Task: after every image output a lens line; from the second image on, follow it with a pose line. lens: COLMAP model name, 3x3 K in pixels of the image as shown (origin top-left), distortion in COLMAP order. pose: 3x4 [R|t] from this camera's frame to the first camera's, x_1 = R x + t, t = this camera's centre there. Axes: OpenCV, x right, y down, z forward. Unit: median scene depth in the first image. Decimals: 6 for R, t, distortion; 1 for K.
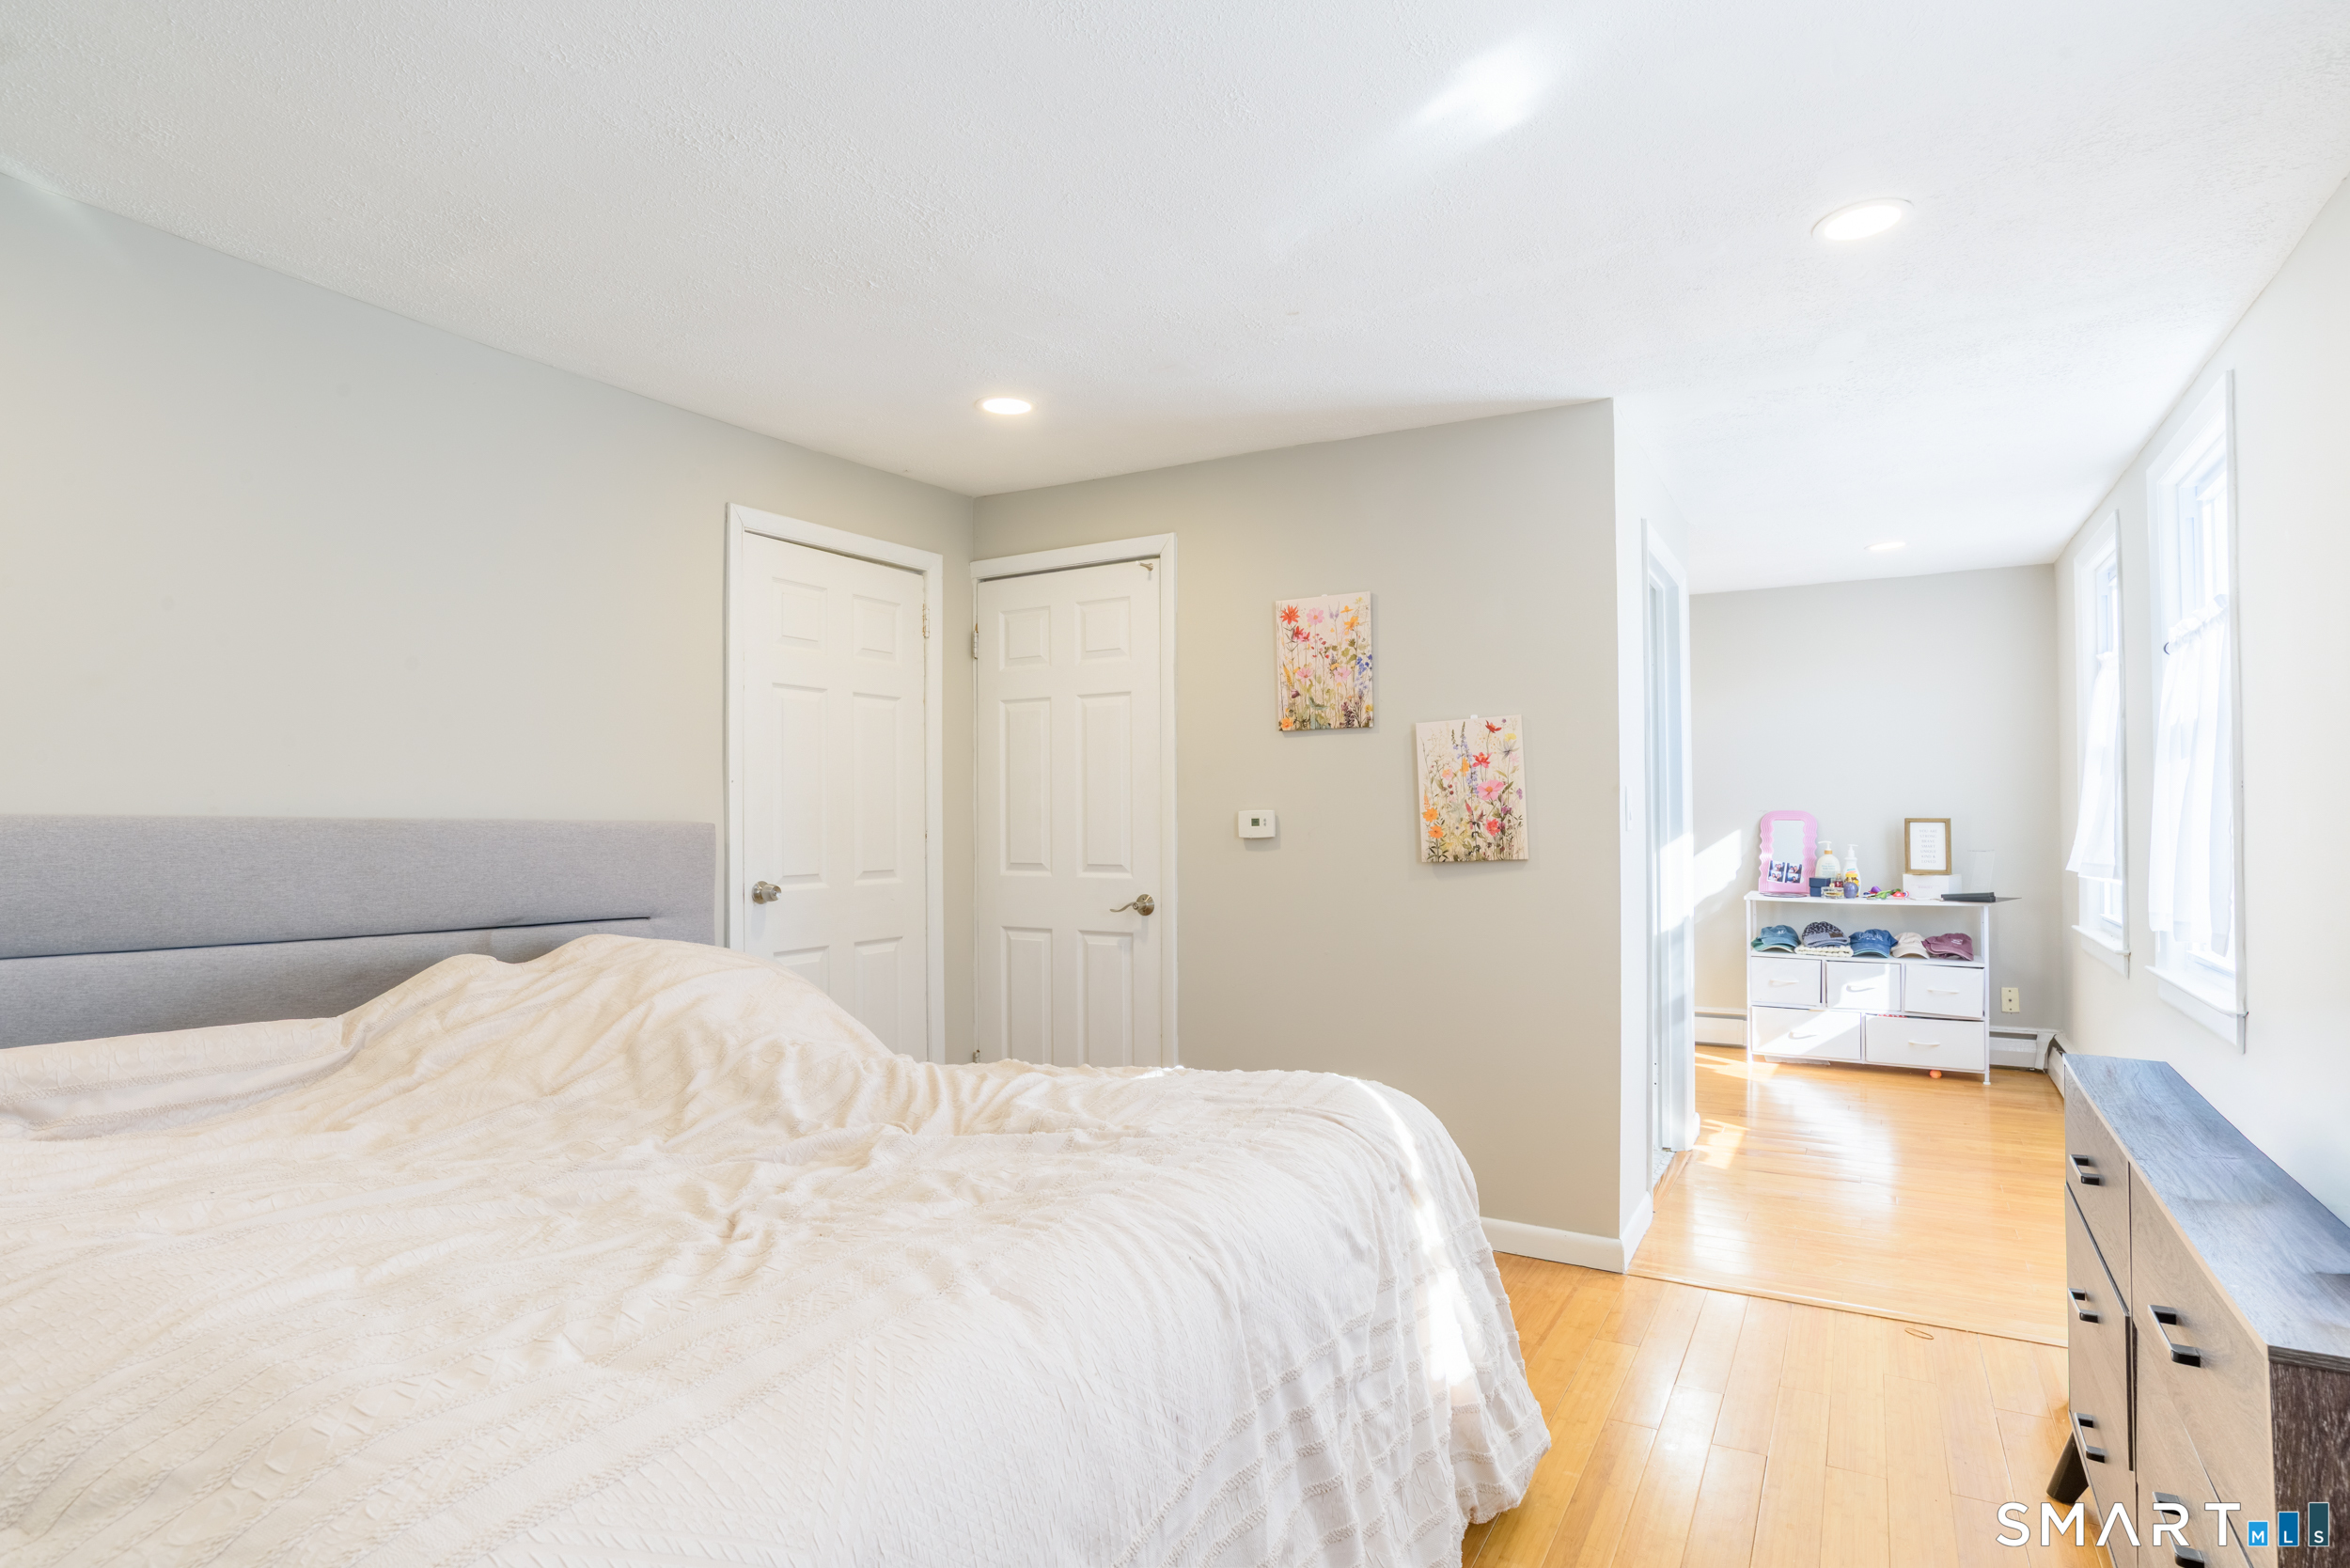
lens RADIAL K [[1204.3, 0, 1179.2], [0, 1204.3, 796.8], [0, 0, 1]] dist [-0.055381, 0.026224]
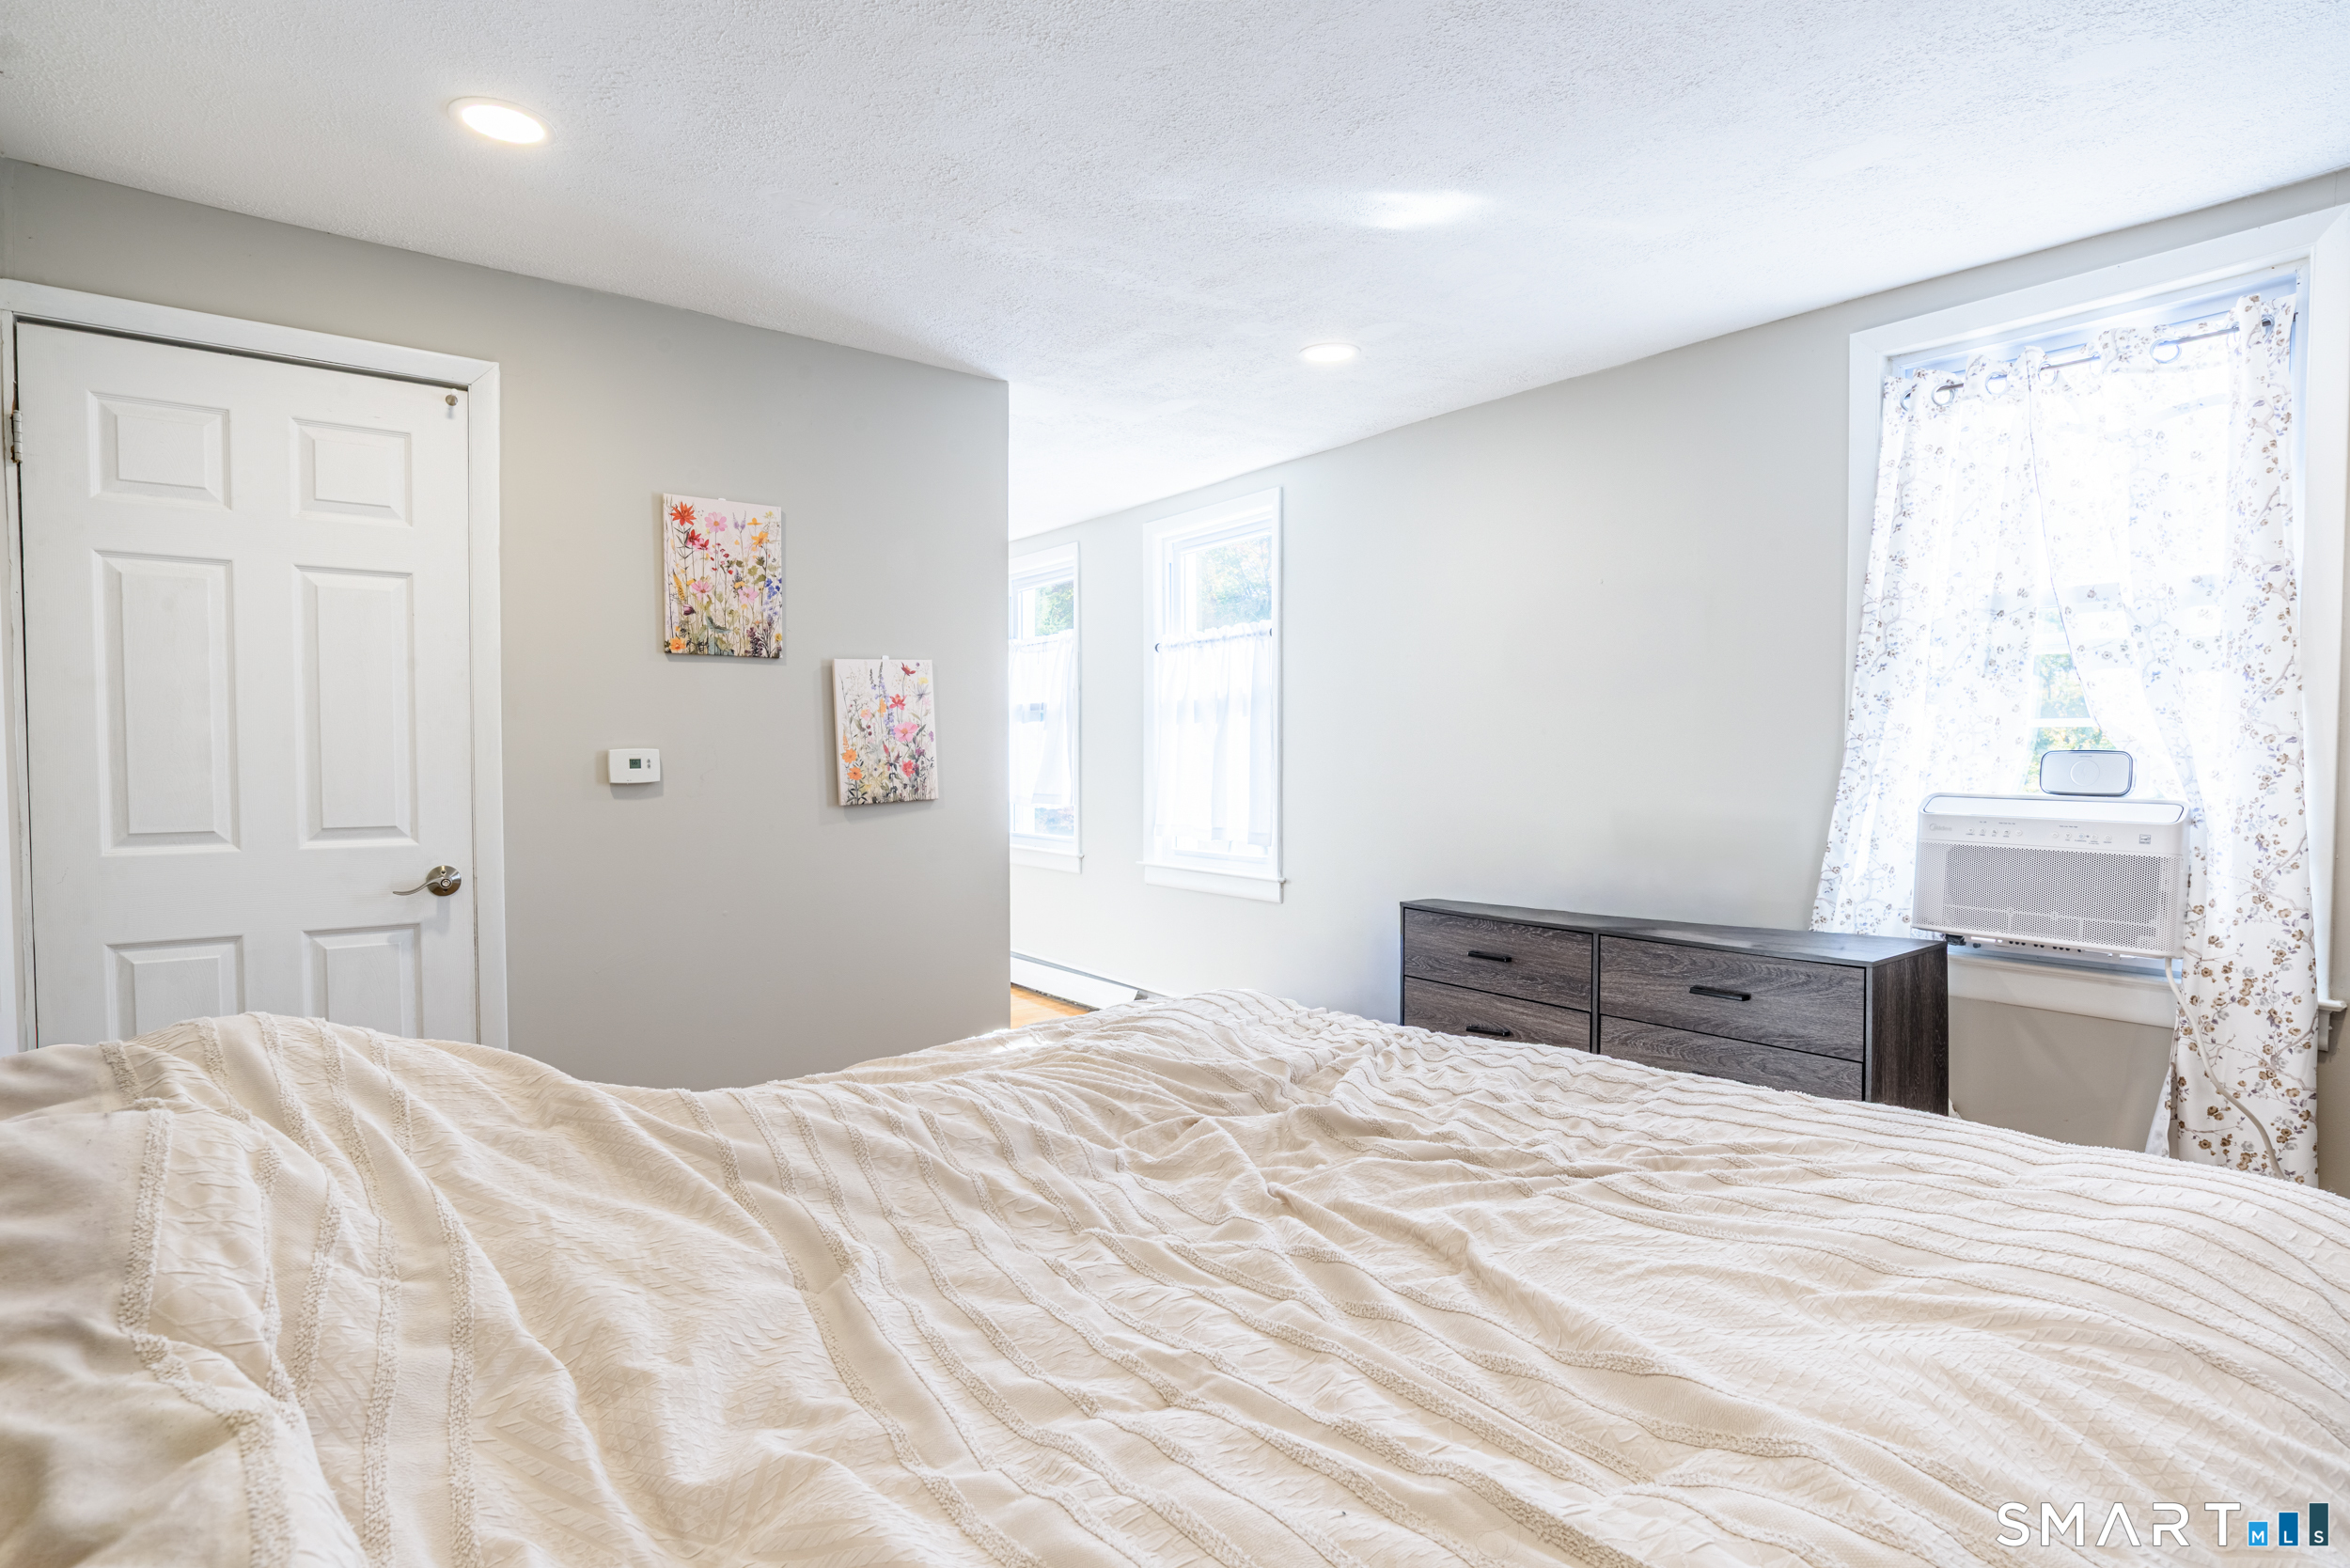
lens RADIAL K [[1204.3, 0, 1179.2], [0, 1204.3, 796.8], [0, 0, 1]] dist [-0.055381, 0.026224]
pose [[0.385408, -0.022897, 0.922462, -0.555253], [-0.017037, 0.999345, 0.031923, 0.012118], [-0.922589, -0.028020, 0.384766, 0.372636]]
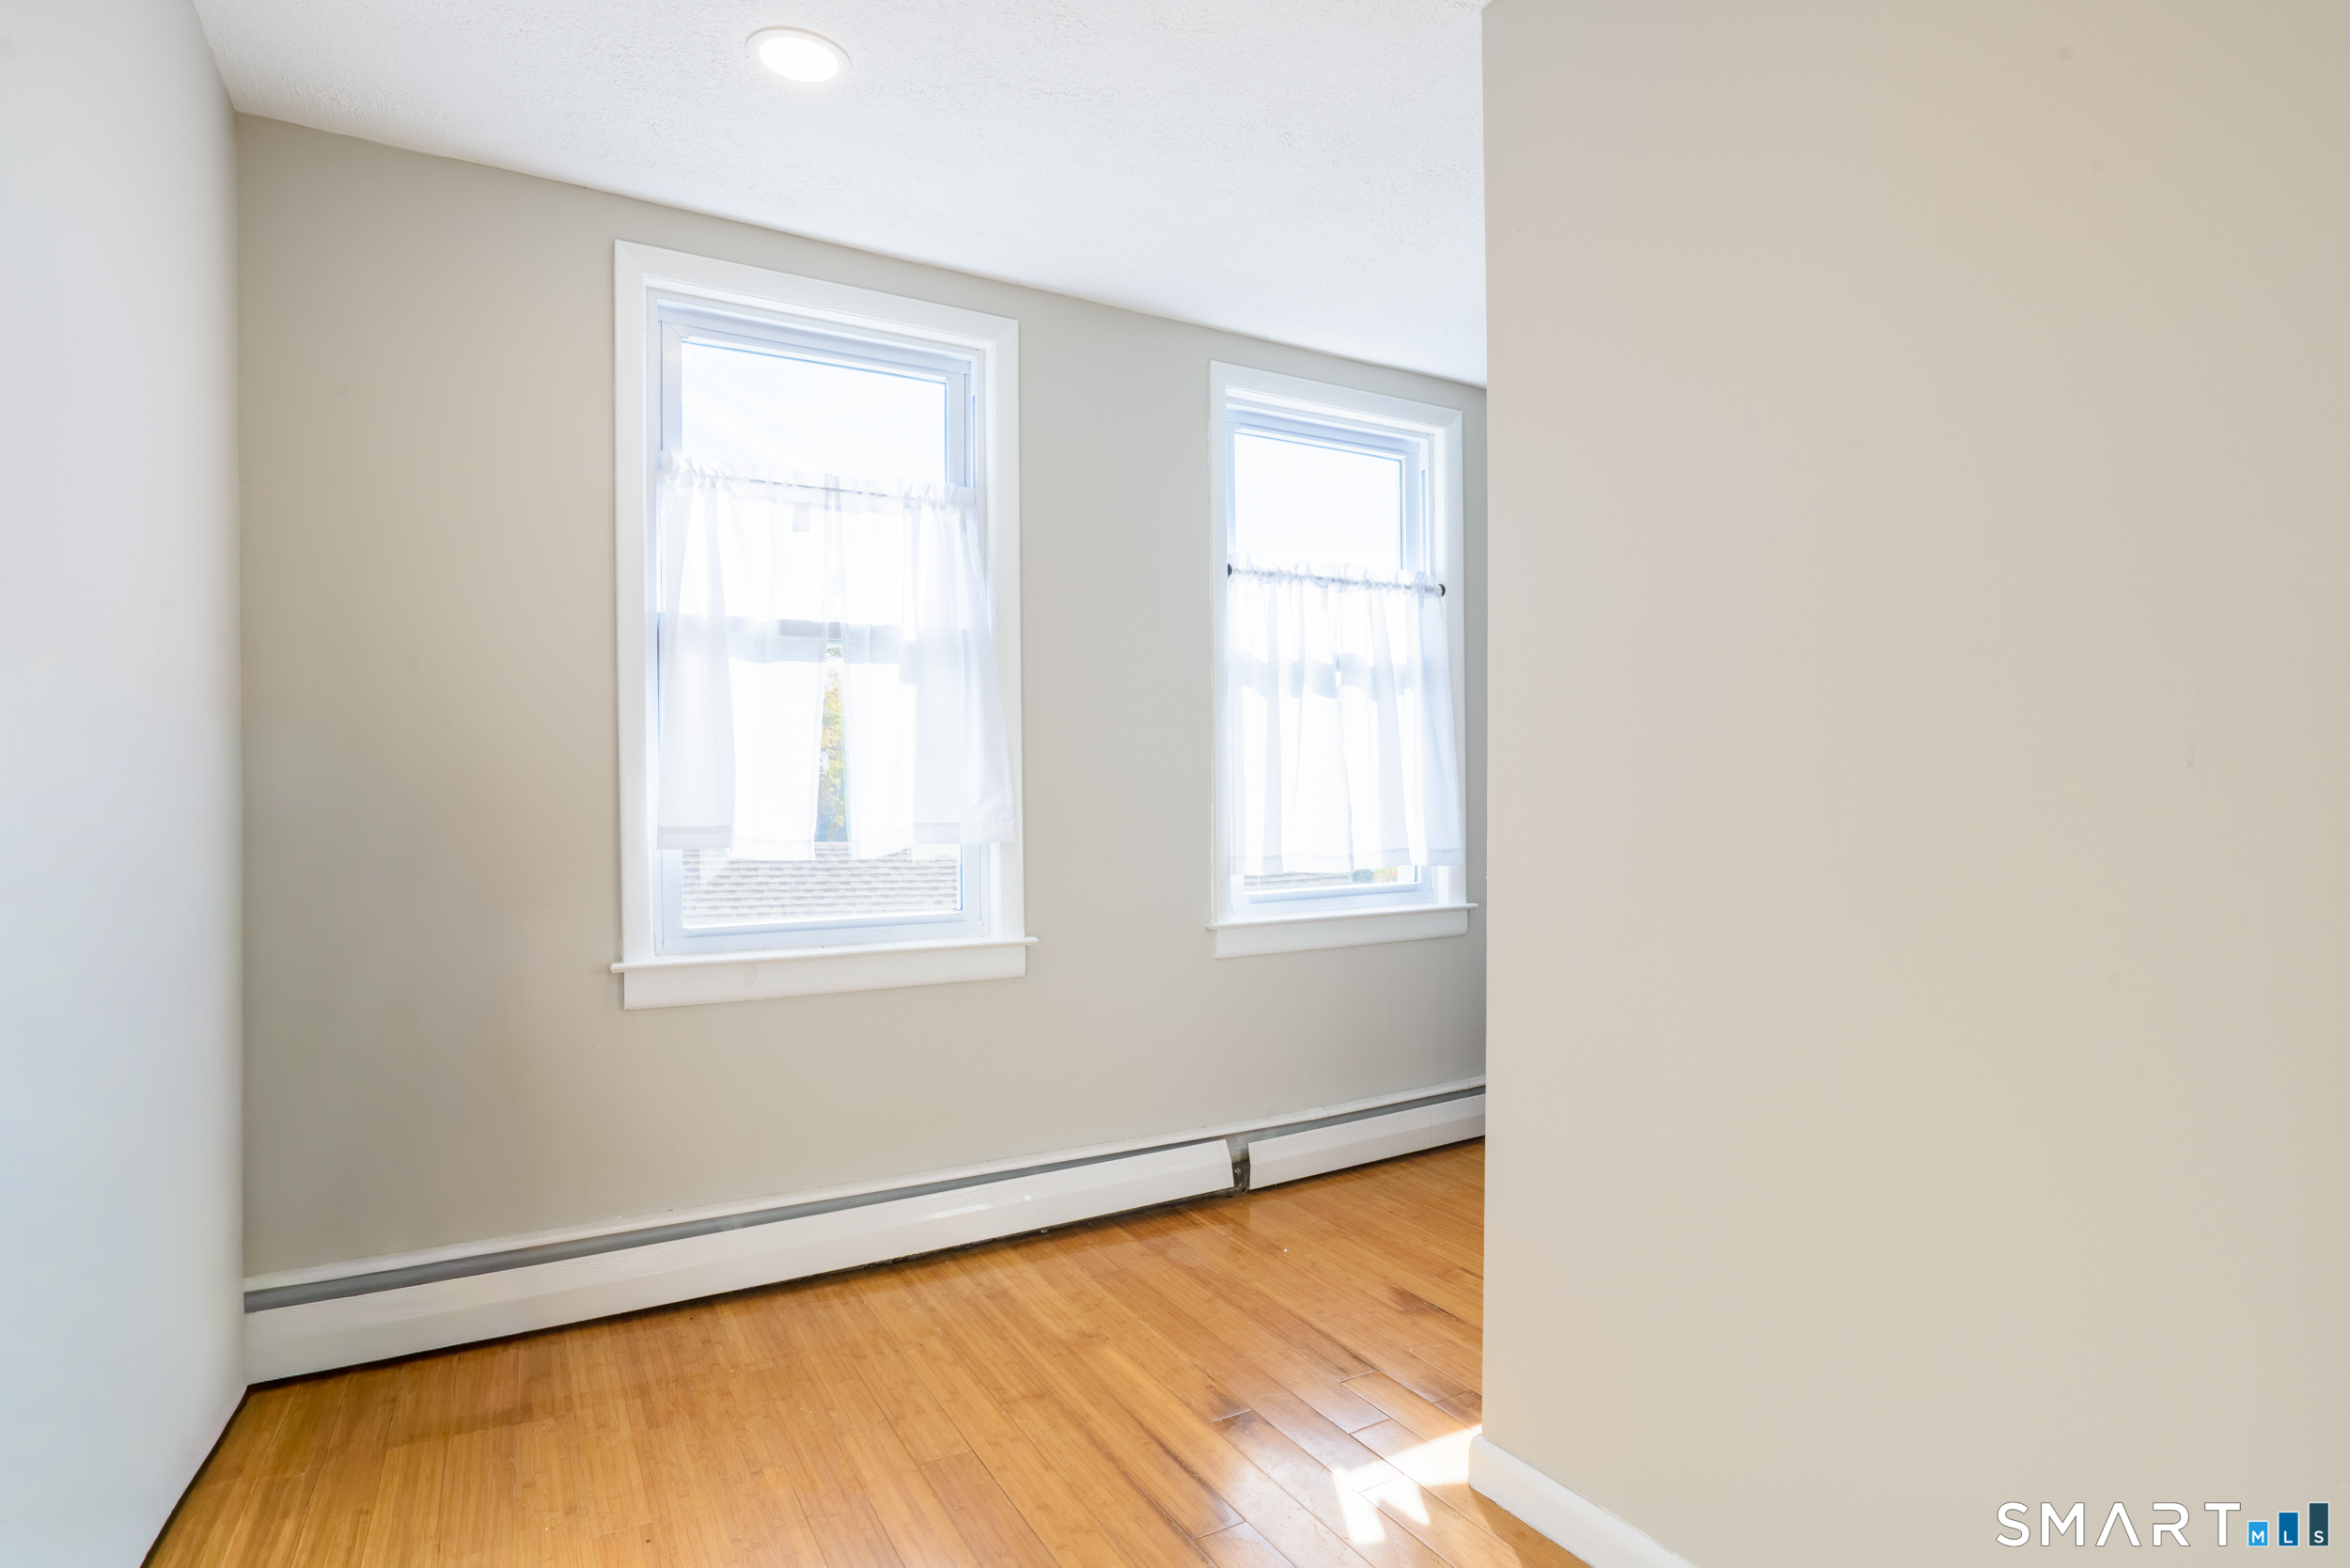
lens RADIAL K [[1204.3, 0, 1179.2], [0, 1204.3, 796.8], [0, 0, 1]] dist [-0.055381, 0.026224]
pose [[-0.872539, 0.009400, 0.488453, 0.187457], [0.004196, 0.999922, -0.011748, 0.048236], [-0.488526, -0.008201, -0.872511, 1.477314]]
